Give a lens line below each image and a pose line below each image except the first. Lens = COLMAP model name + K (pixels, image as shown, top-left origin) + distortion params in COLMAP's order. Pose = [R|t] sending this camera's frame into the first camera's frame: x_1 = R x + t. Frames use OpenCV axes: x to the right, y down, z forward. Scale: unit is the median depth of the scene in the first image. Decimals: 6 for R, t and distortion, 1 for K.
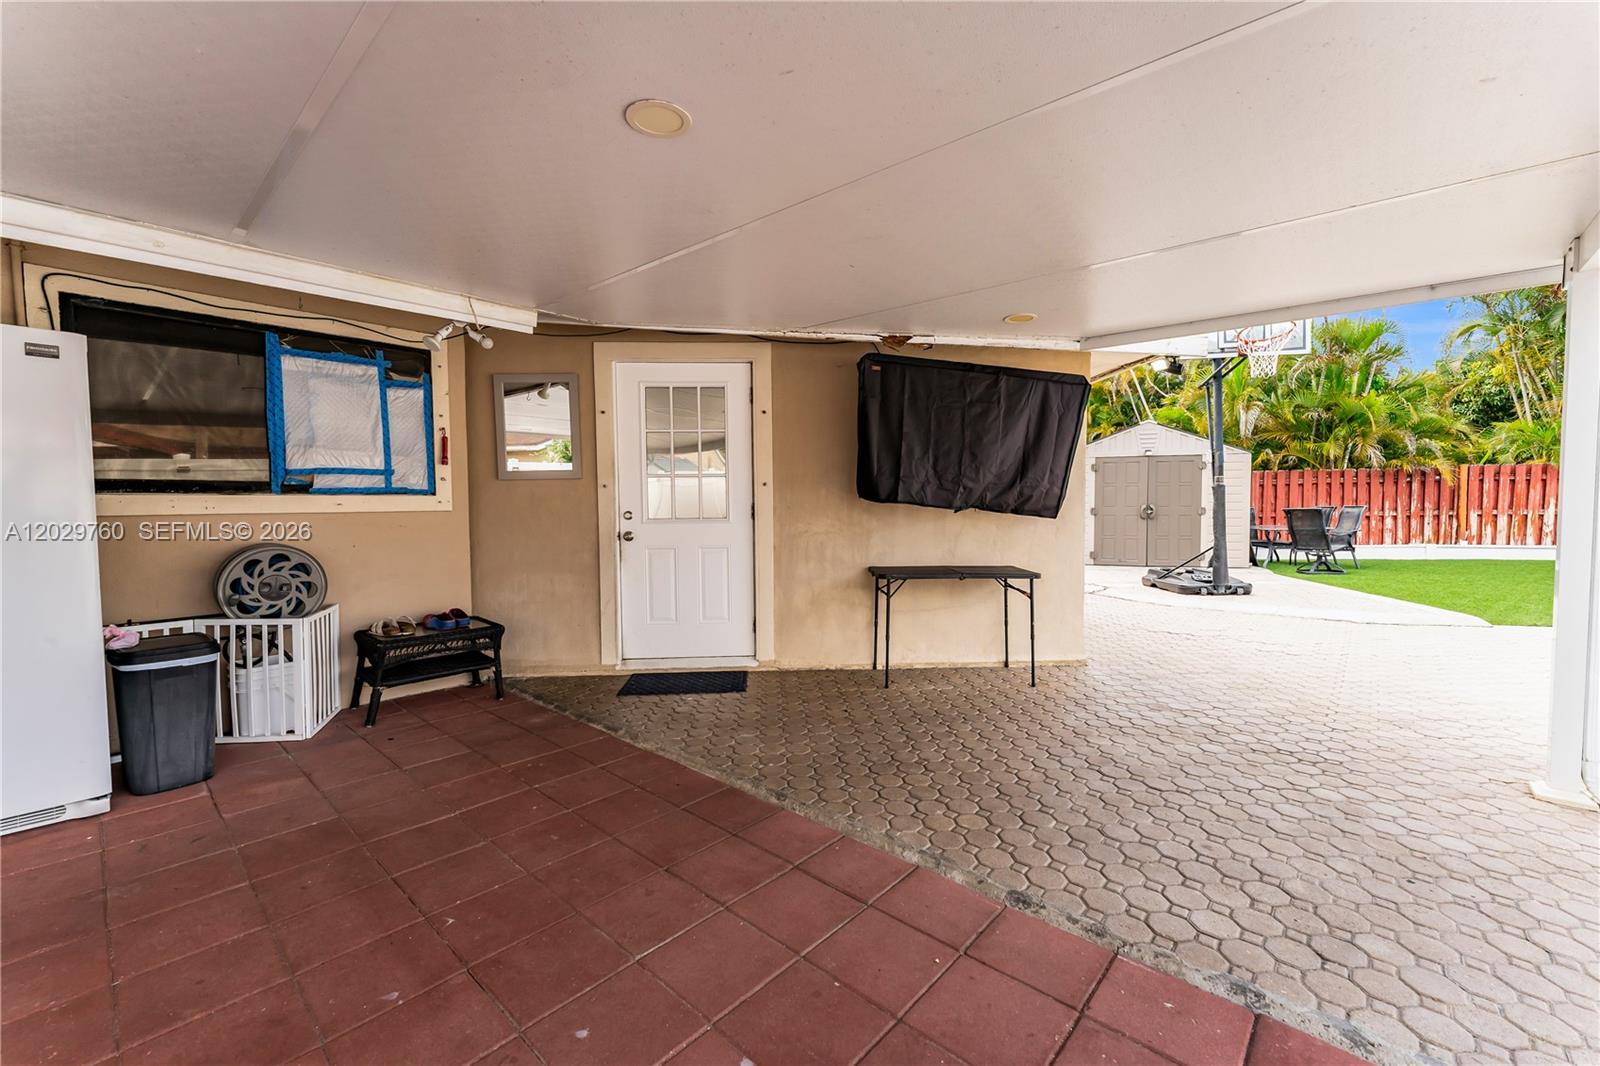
lens RADIAL K [[646.1, 0, 795.8], [0, 646.1, 532.9], [0, 0, 1]] dist [-0.001796, 0.000185]
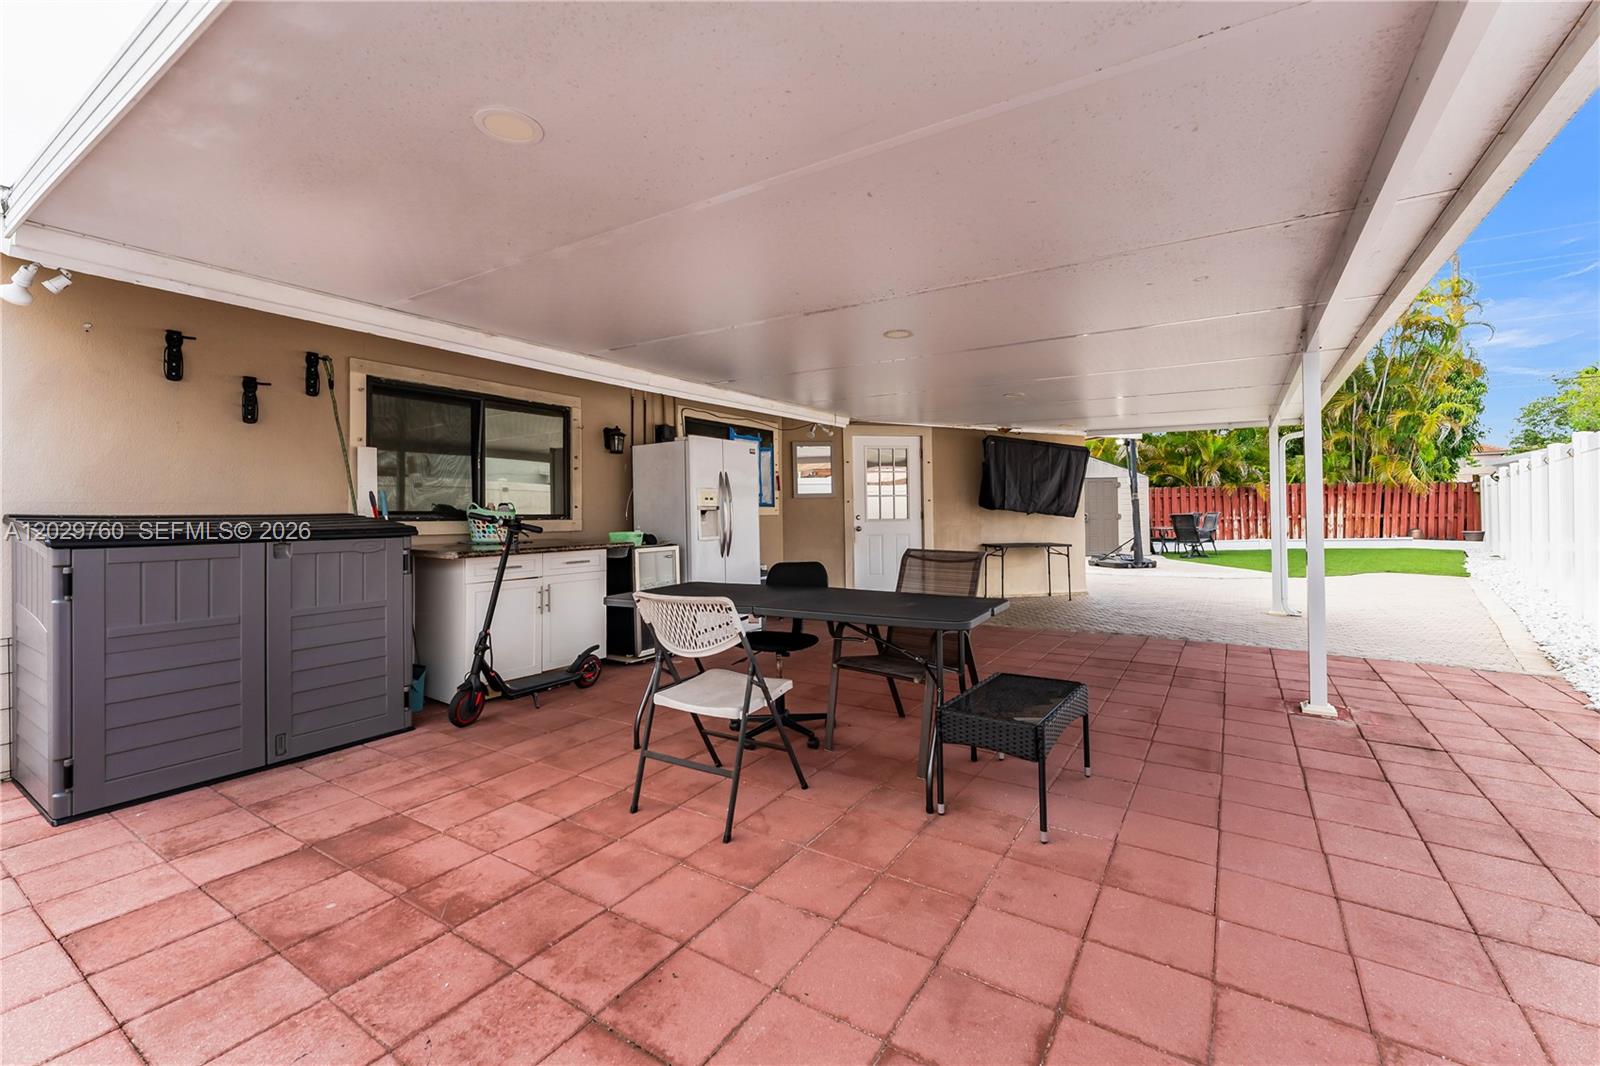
lens RADIAL K [[646.1, 0, 824.1], [0, 646.1, 504.2], [0, 0, 1]] dist [-0.001796, 0.000185]
pose [[0.986398, -0.002447, 0.164355, -0.260290], [0.012558, 0.998089, -0.060509, 0.018030], [-0.163893, 0.061750, 0.984544, -0.316641]]
